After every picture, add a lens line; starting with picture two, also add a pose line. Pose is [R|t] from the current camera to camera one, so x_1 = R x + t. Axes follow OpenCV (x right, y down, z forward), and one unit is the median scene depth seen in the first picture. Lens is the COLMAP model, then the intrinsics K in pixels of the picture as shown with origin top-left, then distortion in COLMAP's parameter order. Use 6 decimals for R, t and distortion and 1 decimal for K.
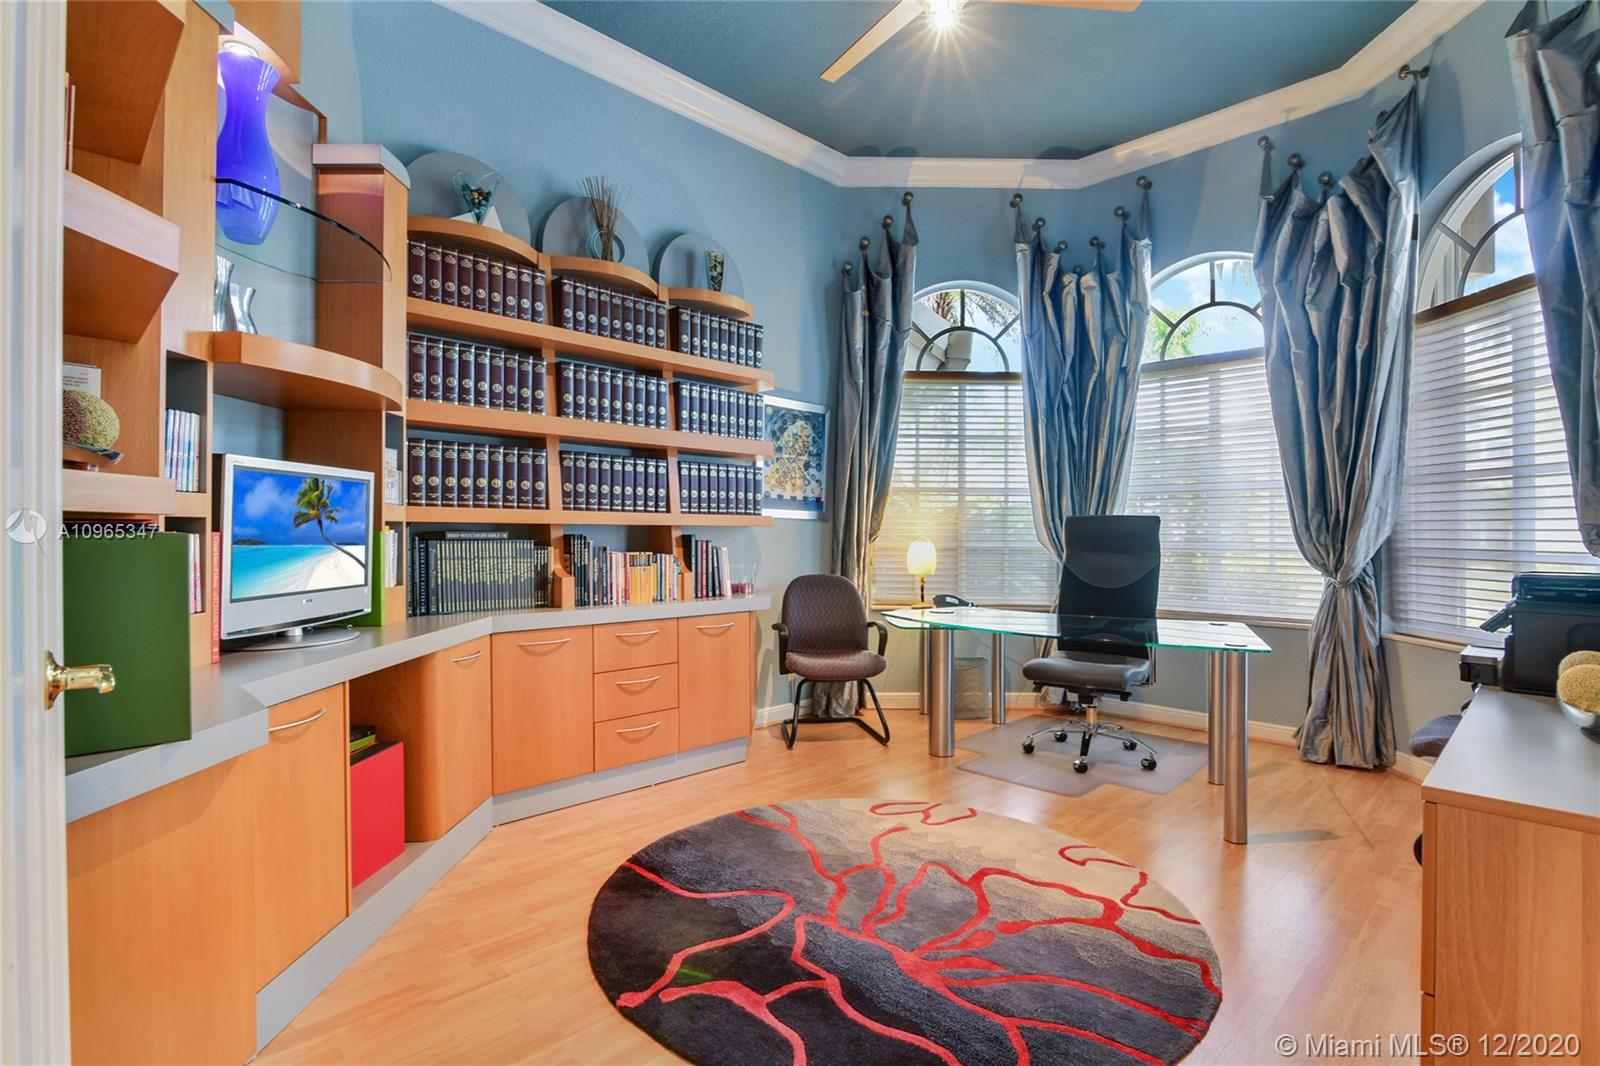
lens RADIAL K [[778.4, 0, 800.4], [0, 778.4, 536.9], [0, 0, 1]] dist [-0.004691, -0.000265]
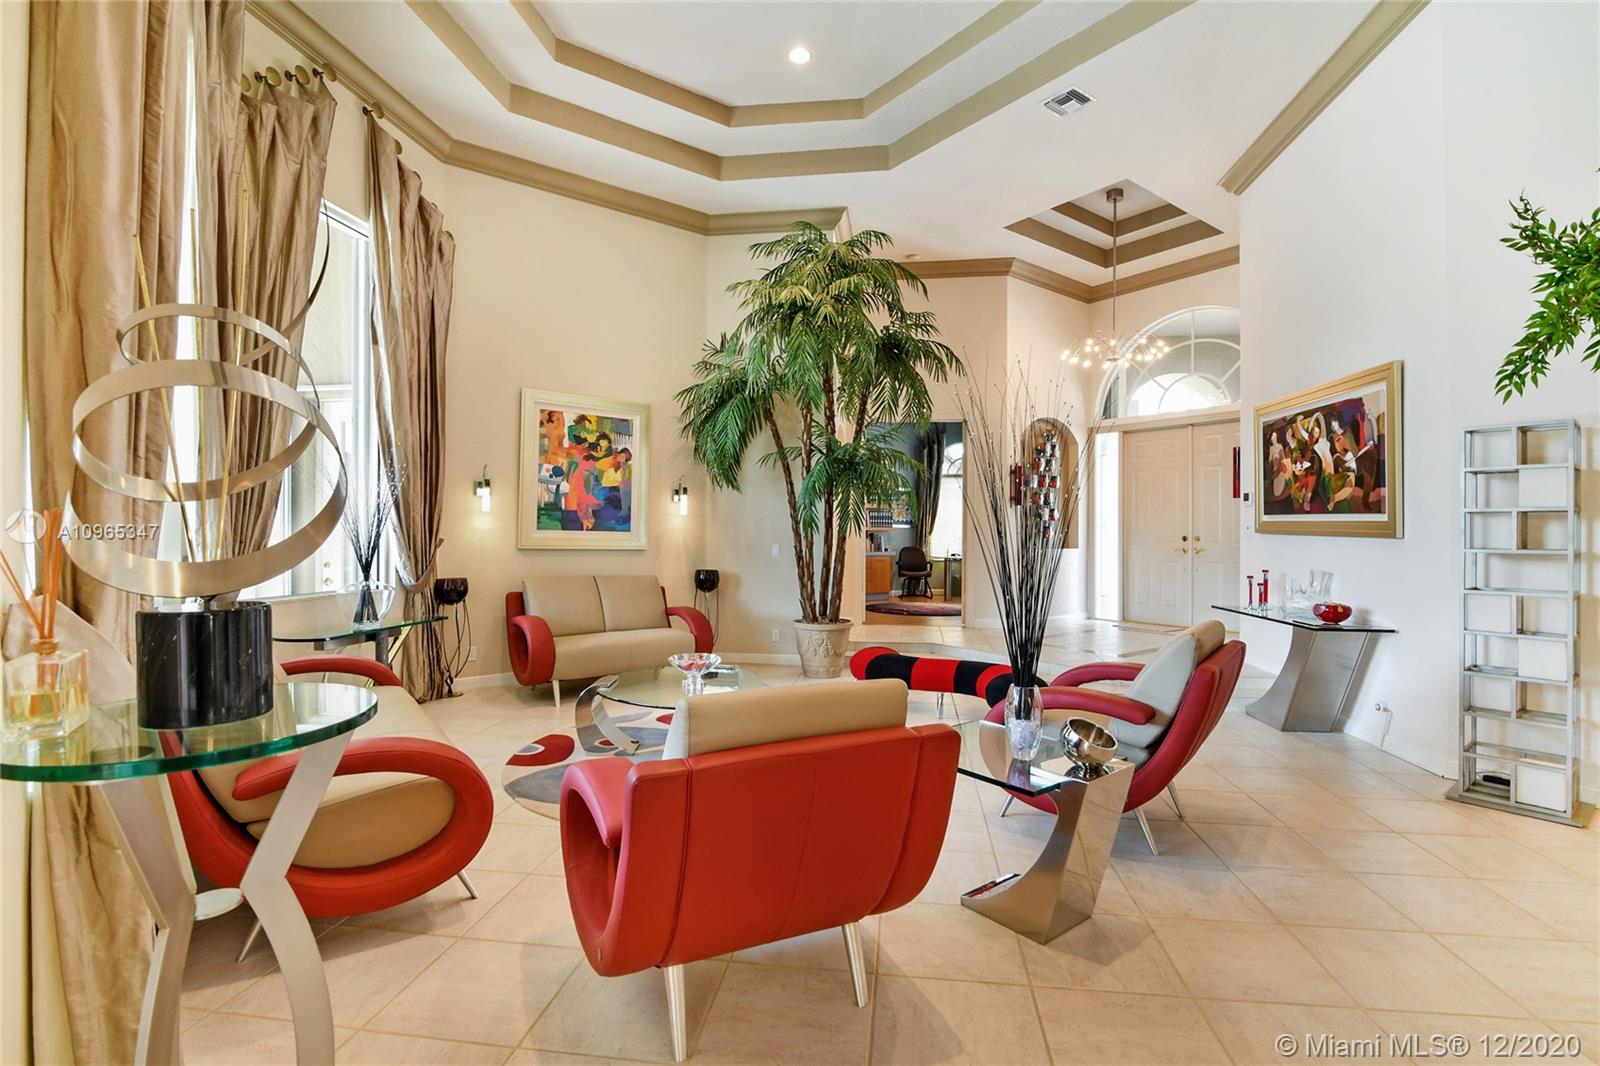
lens RADIAL K [[756.4, 0, 800.5], [0, 756.4, 534.9], [0, 0, 1]] dist [-0.000484, -0.000243]
pose [[0.991019, -0.000752, -0.133715, -0.009330], [0.000042, 0.999986, -0.005315, 0.020118], [0.133717, 0.005261, 0.991006, -1.997774]]
